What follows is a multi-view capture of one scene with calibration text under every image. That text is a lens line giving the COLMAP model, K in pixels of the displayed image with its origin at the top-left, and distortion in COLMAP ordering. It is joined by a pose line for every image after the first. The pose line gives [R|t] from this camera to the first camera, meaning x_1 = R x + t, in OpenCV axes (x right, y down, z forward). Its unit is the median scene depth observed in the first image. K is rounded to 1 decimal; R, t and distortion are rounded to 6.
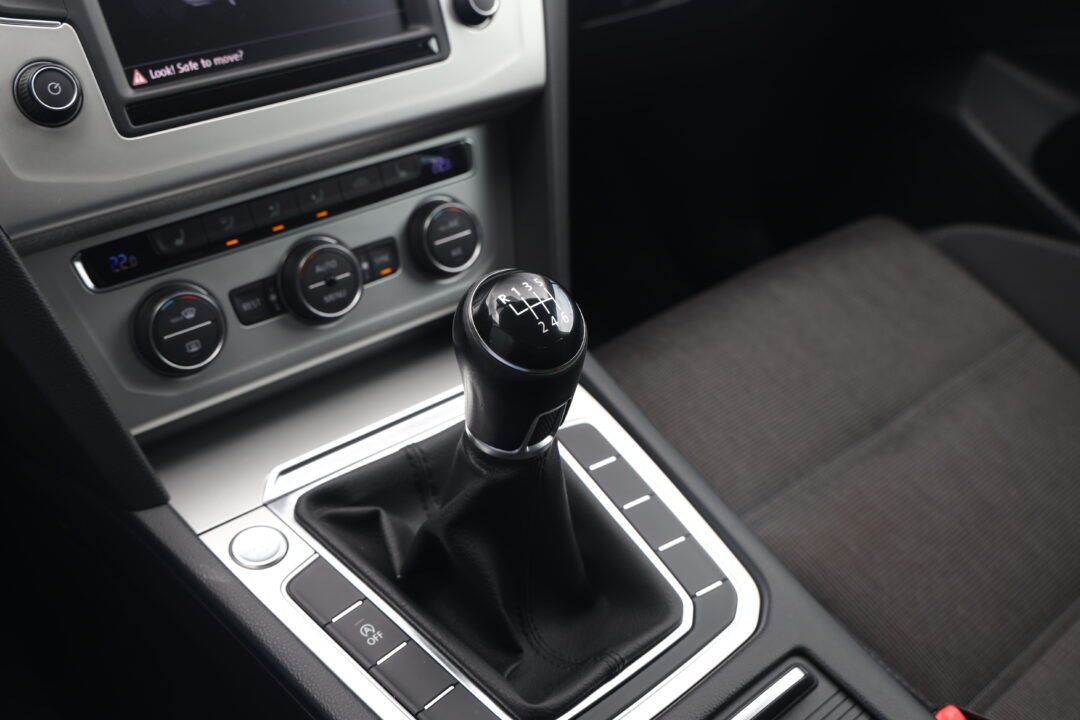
lens RADIAL K [[1196.2, 0, 542.3], [0, 1196.2, 360.8], [0, 0, 1]] dist [0.036238, 0.000000]
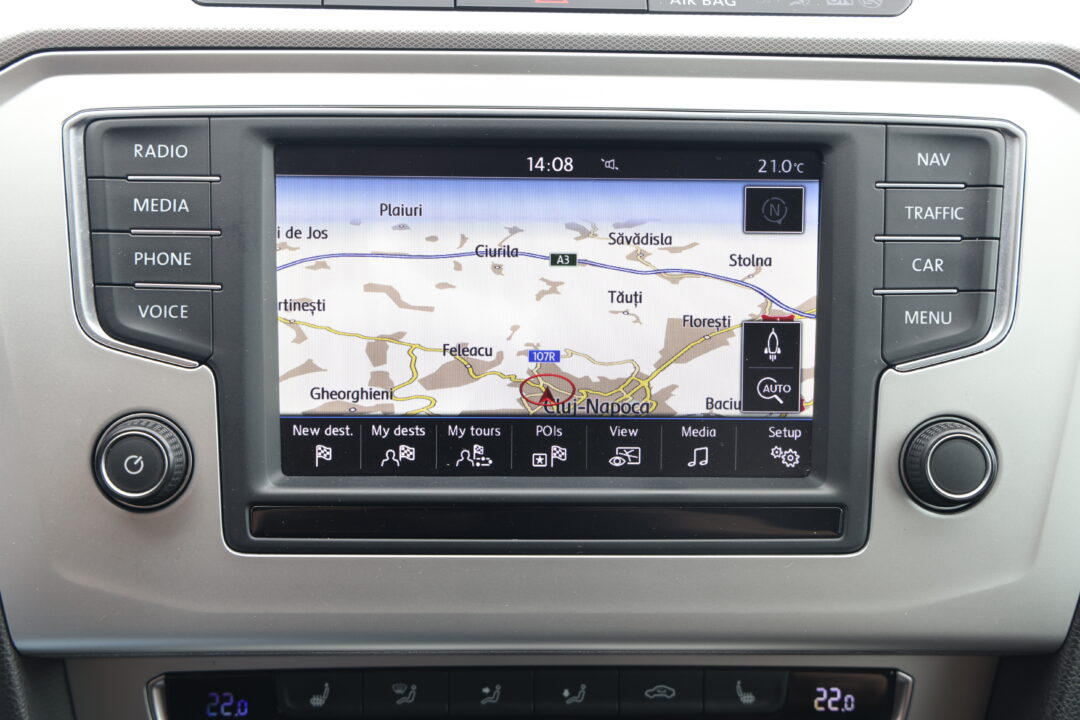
lens RADIAL K [[1697.1, 0, 539.0], [0, 1697.1, 359.5], [0, 0, 1]] dist [0.100189, 0.000000]
pose [[0.793414, 0.297697, -0.530915, 0.205083], [-0.342943, 0.939249, 0.014156, -0.317992], [0.502876, 0.170842, 0.847307, 0.280673]]
